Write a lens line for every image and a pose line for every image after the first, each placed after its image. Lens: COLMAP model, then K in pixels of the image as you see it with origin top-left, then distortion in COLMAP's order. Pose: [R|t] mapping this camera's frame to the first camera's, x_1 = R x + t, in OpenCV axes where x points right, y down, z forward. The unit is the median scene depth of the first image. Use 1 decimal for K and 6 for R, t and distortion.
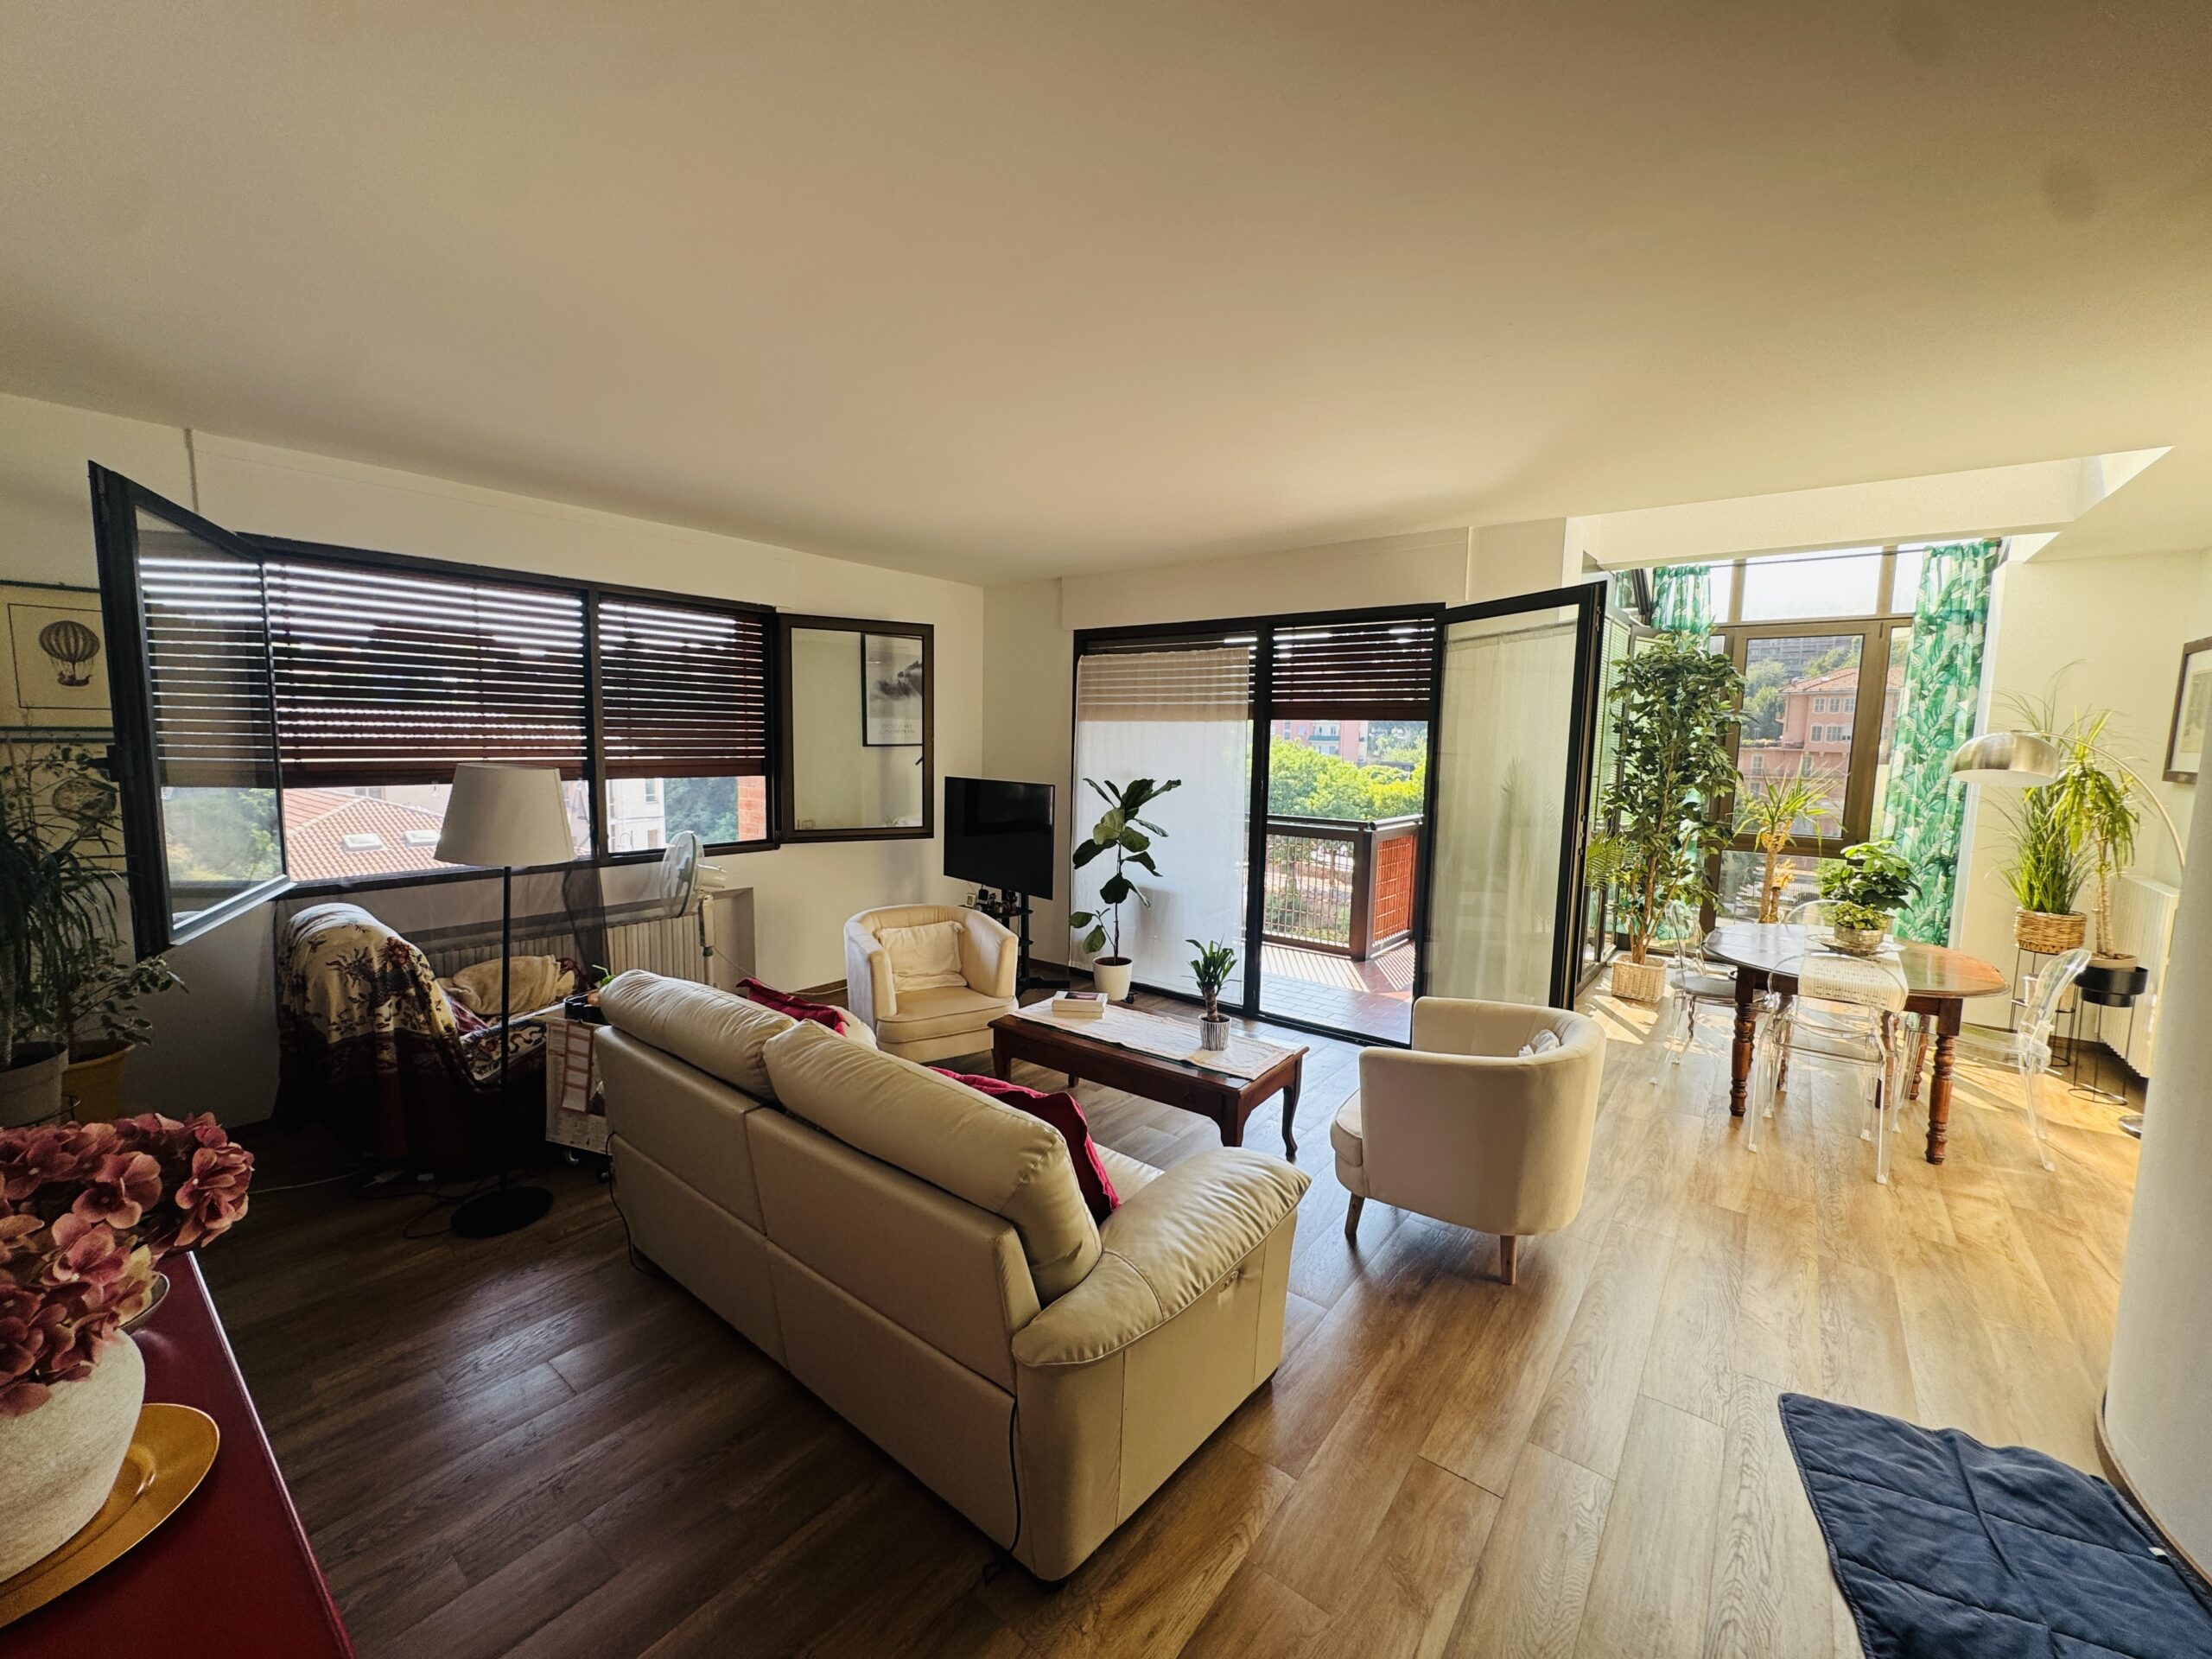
lens RADIAL K [[885.7, 0, 1106.0], [0, 885.7, 829.5], [0, 0, 1]] dist [-0.005695, 0.001245]
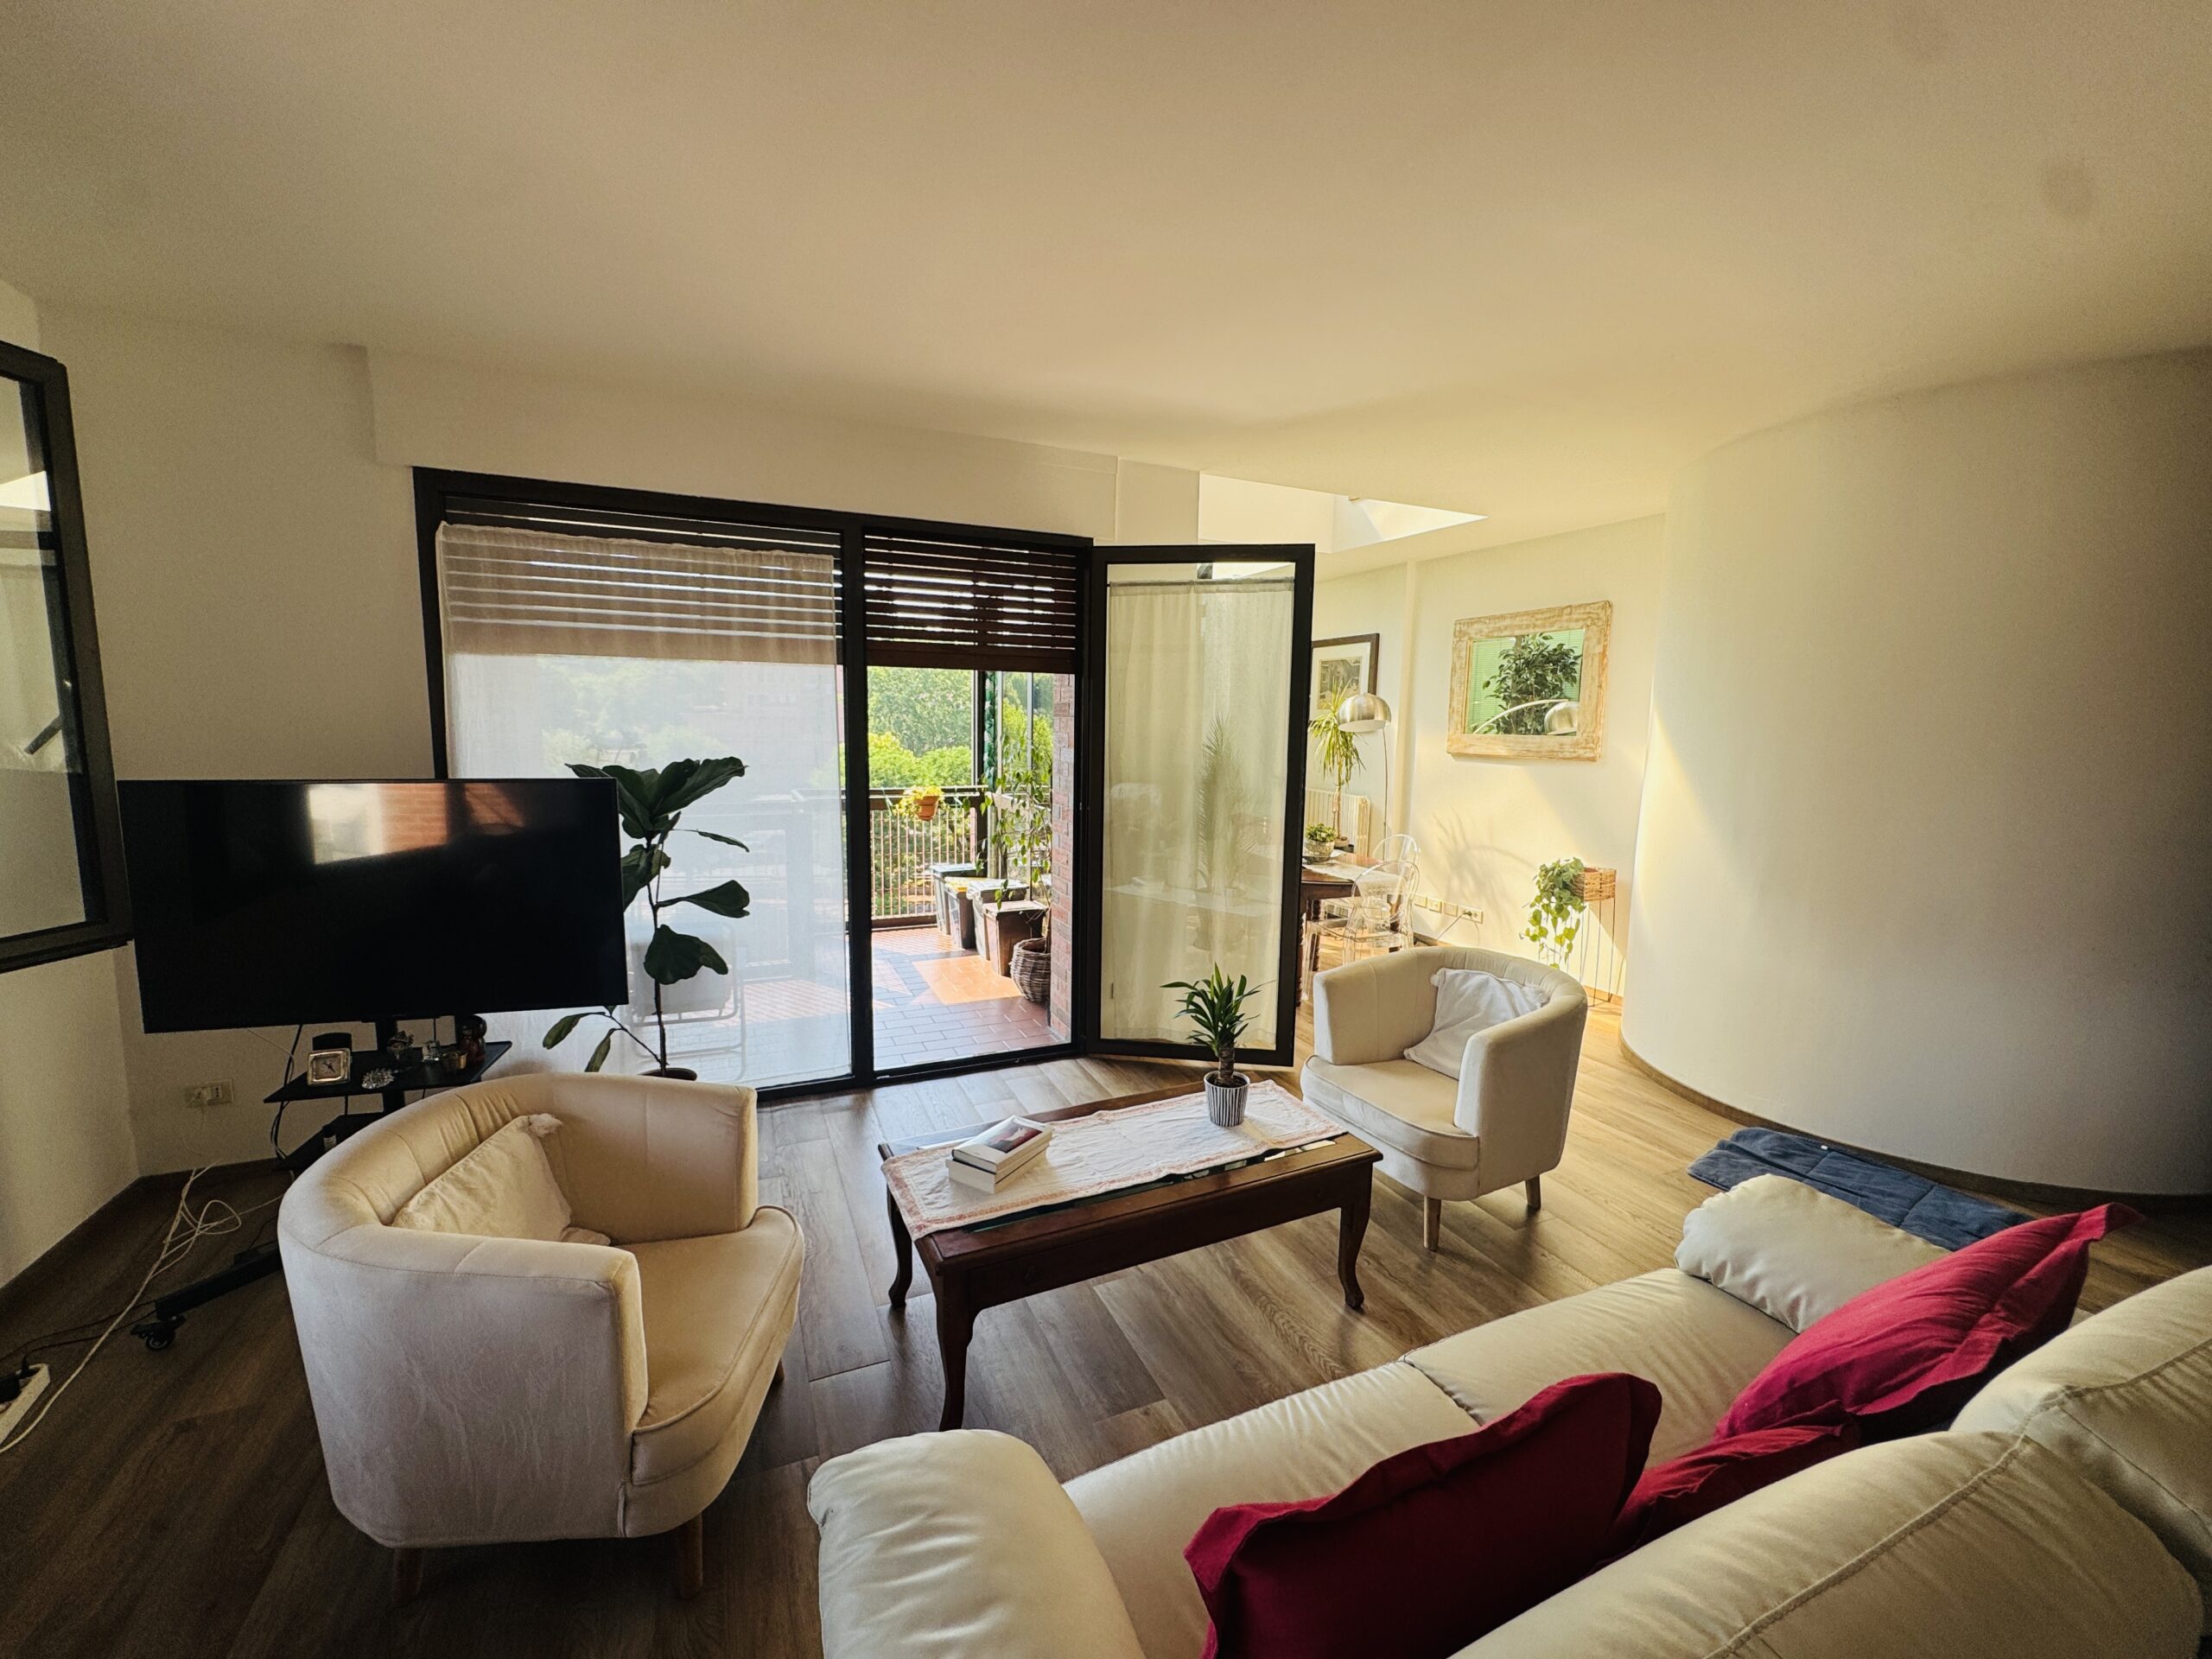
lens RADIAL K [[885.7, 0, 1106.0], [0, 885.7, 829.5], [0, 0, 1]] dist [-0.005695, 0.001245]
pose [[0.472413, -0.119849, 0.873191, -0.322993], [0.084896, 0.992293, 0.090265, -0.037890], [-0.877279, 0.031488, 0.478947, 0.452141]]
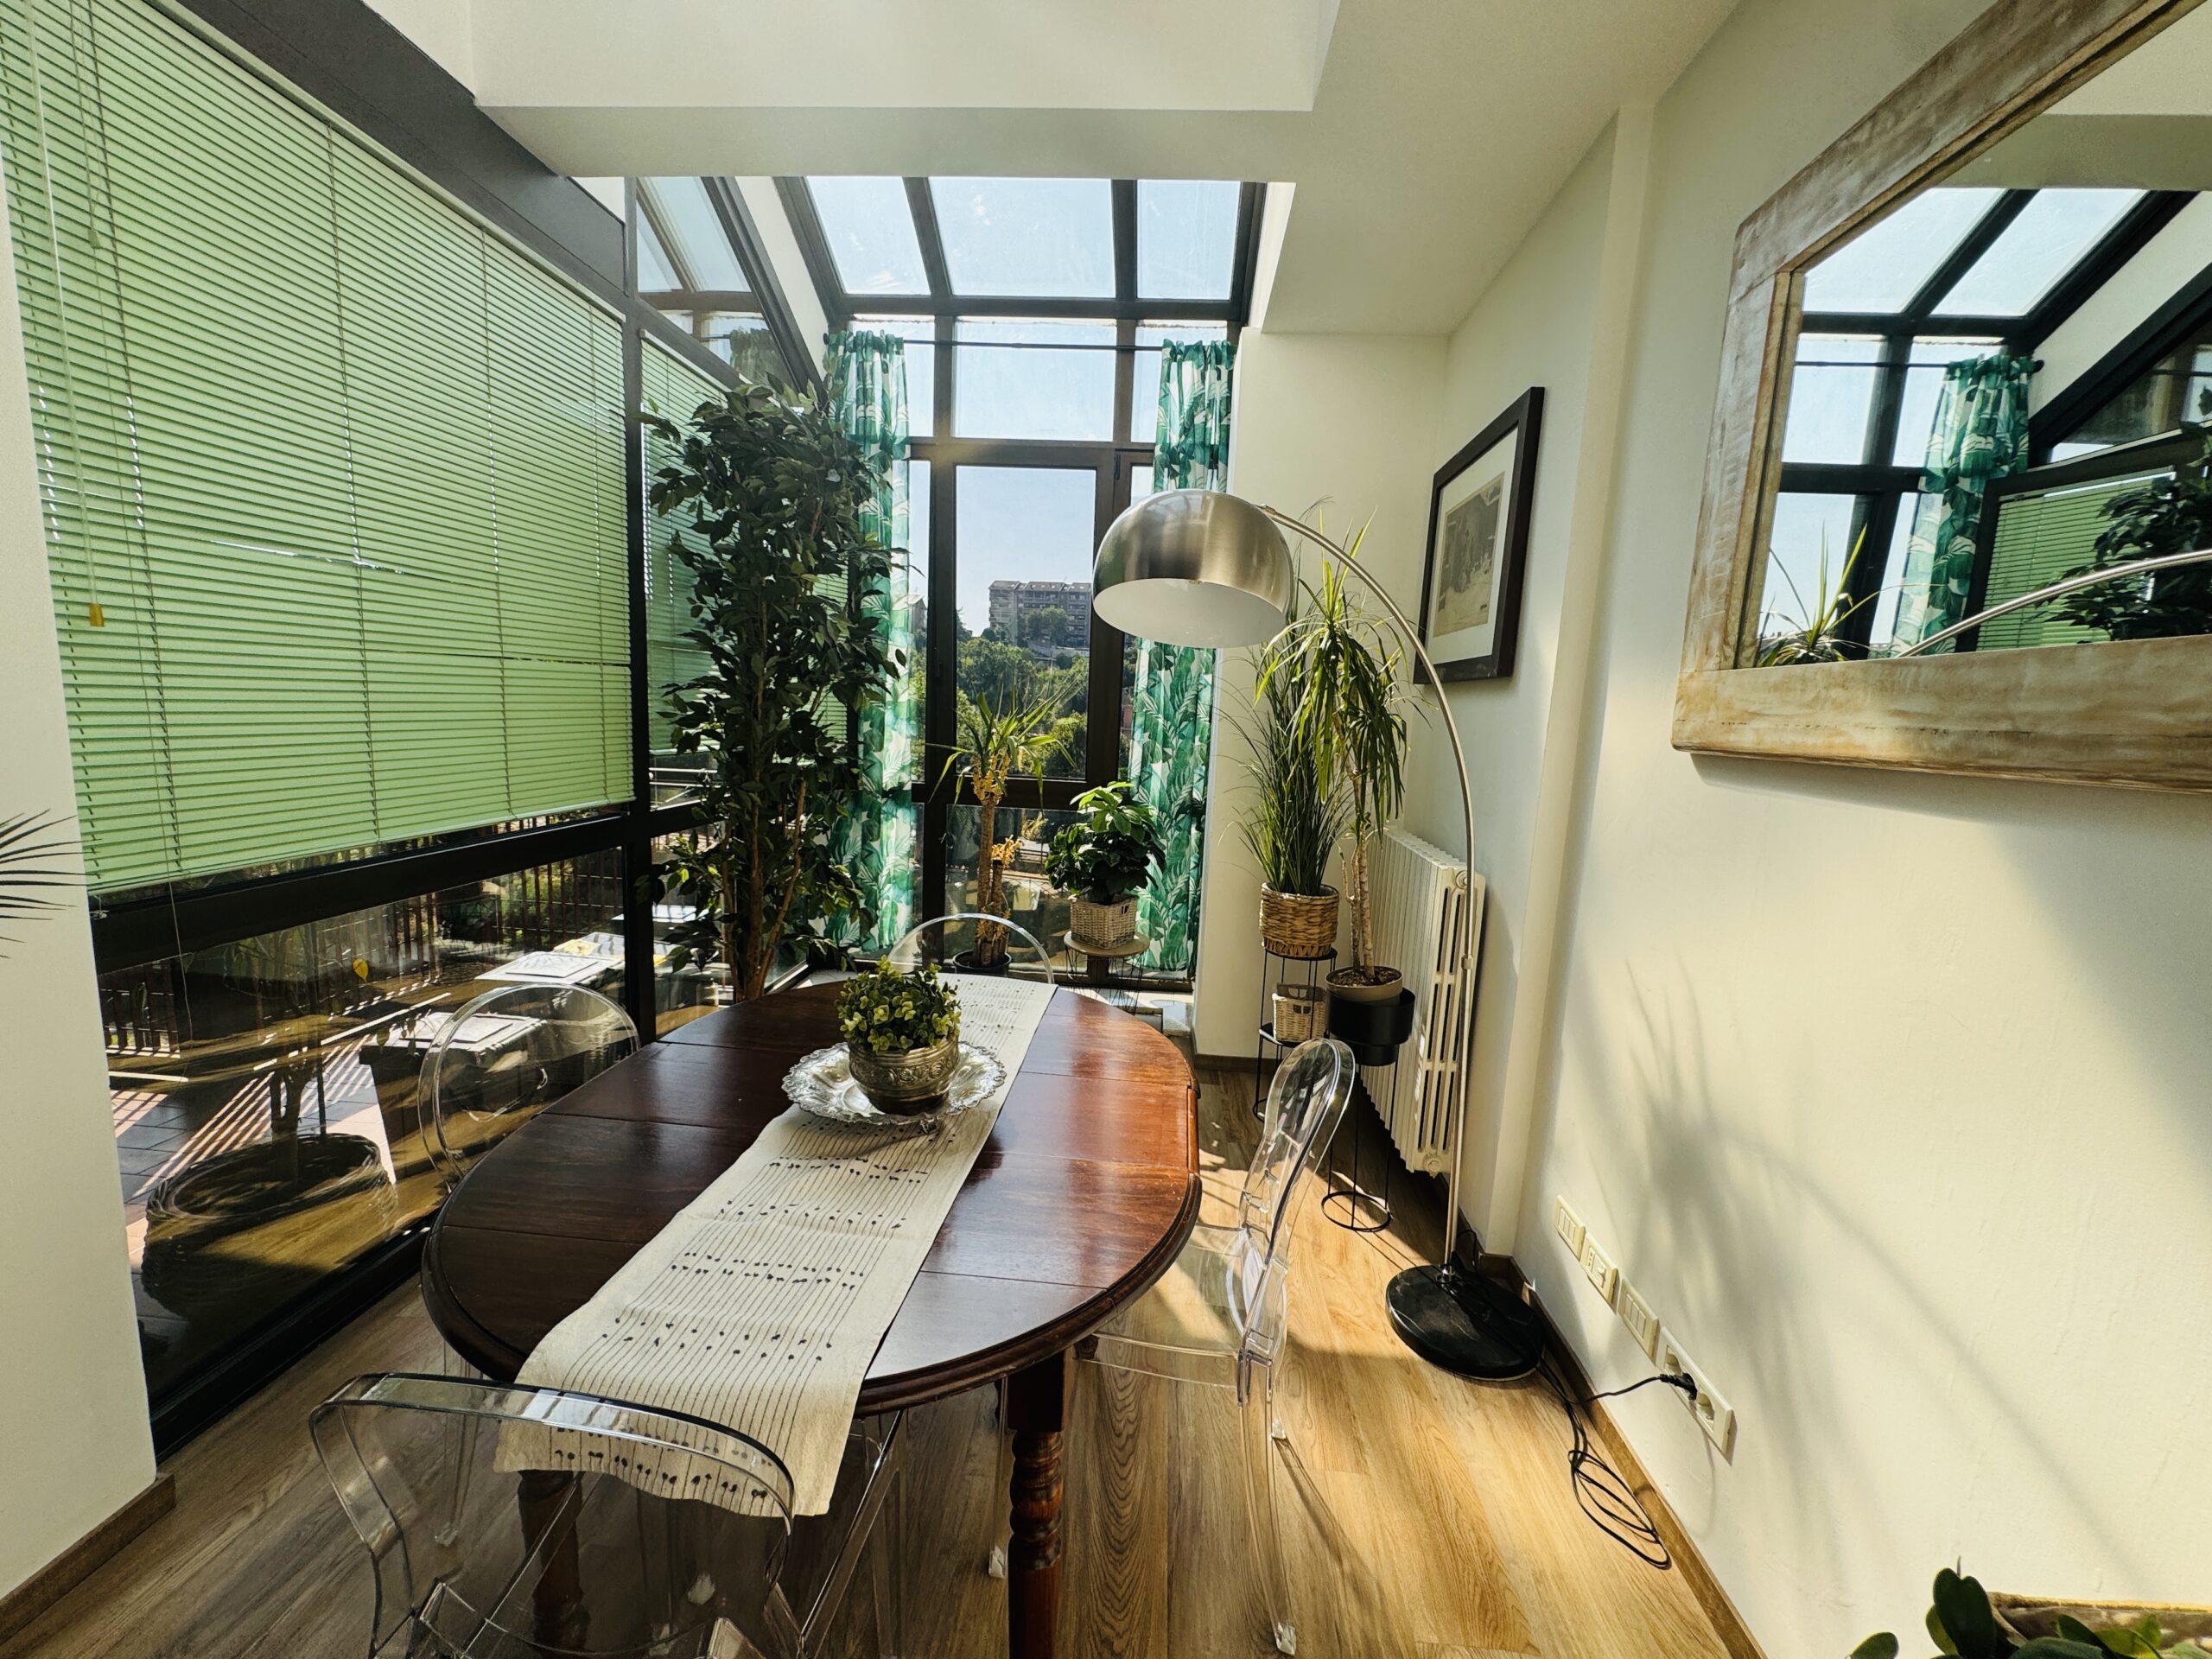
lens RADIAL K [[885.7, 0, 1106.0], [0, 885.7, 829.5], [0, 0, 1]] dist [-0.005695, 0.001245]
pose [[0.831634, -0.059352, 0.552144, 0.511041], [0.029444, 0.997586, 0.062887, 0.005560], [-0.554543, -0.036042, 0.831374, 0.462527]]
